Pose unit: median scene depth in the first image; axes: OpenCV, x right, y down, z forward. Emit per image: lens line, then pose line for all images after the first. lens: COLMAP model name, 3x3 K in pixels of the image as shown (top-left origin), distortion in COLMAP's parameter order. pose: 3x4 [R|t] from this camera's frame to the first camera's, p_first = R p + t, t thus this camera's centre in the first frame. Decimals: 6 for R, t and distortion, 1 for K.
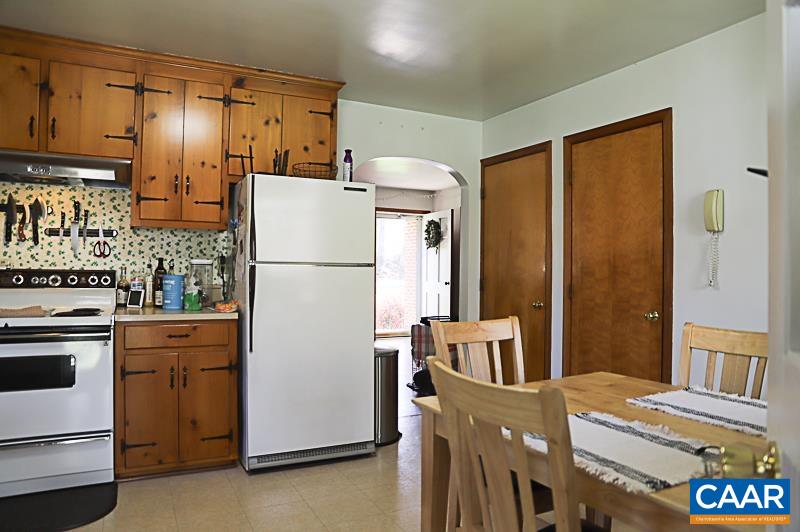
lens RADIAL K [[547.0, 0, 398.8], [0, 547.0, 270.3], [0, 0, 1]] dist [-0.137351, 0.097727]
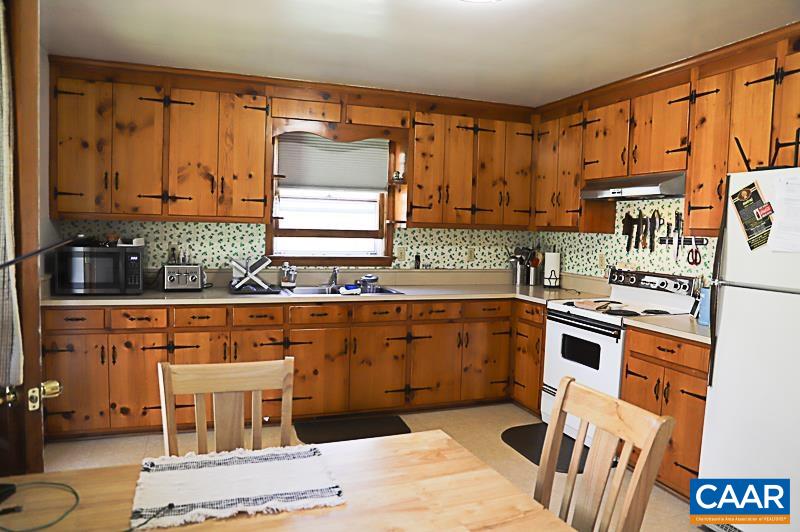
lens RADIAL K [[547.0, 0, 398.8], [0, 547.0, 270.3], [0, 0, 1]] dist [-0.137351, 0.097727]
pose [[-0.119087, 0.058302, -0.991171, 0.551015], [-0.032009, 0.997530, 0.062521, -0.062072], [0.992368, 0.039172, -0.116926, 0.564520]]
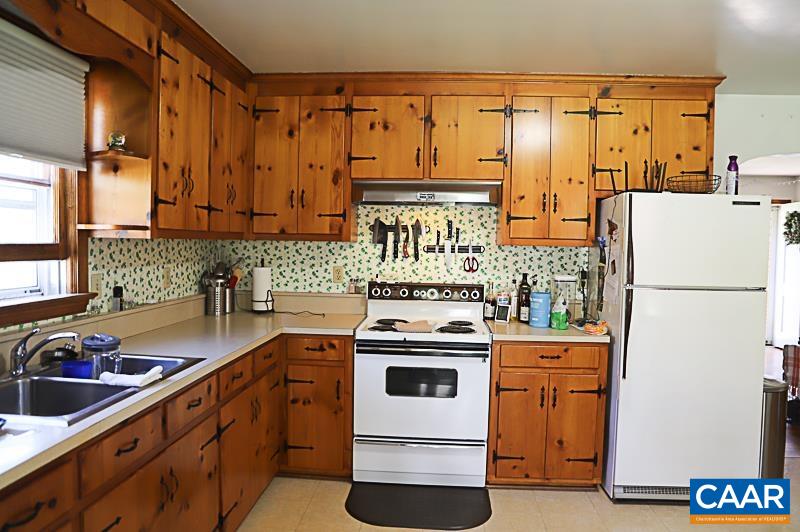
lens RADIAL K [[547.0, 0, 398.8], [0, 547.0, 270.3], [0, 0, 1]] dist [-0.137351, 0.097727]
pose [[0.856187, 0.024574, -0.516081, -0.123314], [-0.007577, 0.999358, 0.035015, -0.067396], [0.516610, -0.026069, 0.855824, -0.013477]]
